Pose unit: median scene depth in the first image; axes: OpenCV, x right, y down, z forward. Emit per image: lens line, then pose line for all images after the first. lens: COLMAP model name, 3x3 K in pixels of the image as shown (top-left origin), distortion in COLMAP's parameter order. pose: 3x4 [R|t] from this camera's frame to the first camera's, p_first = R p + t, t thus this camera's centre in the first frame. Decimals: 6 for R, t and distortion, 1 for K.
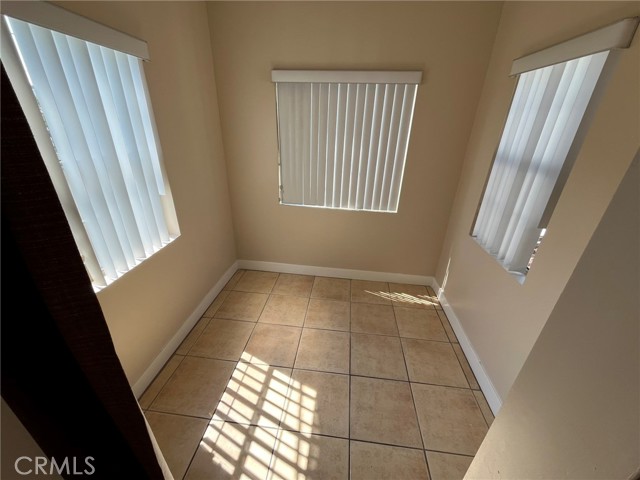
lens RADIAL K [[258.4, 0, 320.2], [0, 258.4, 239.6], [0, 0, 1]] dist [-0.000789, -0.000510]
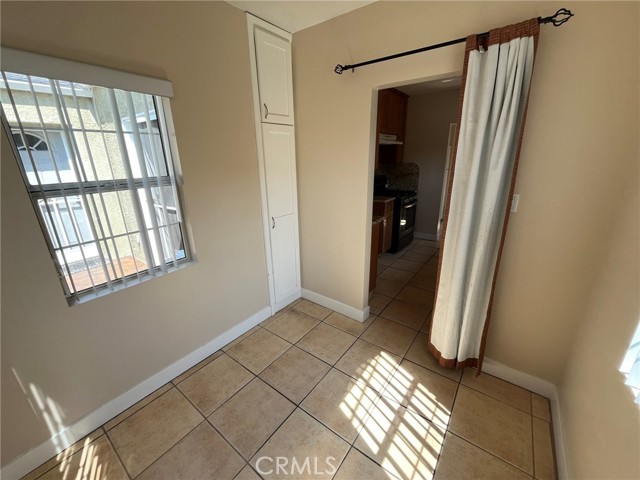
lens RADIAL K [[258.4, 0, 319.3], [0, 258.4, 238.8], [0, 0, 1]] dist [-0.000789, -0.000510]
pose [[-0.860095, -0.172407, 0.480116, -0.319328], [0.207686, 0.741287, 0.638247, -0.544325], [-0.465943, 0.648667, -0.601771, 1.235562]]
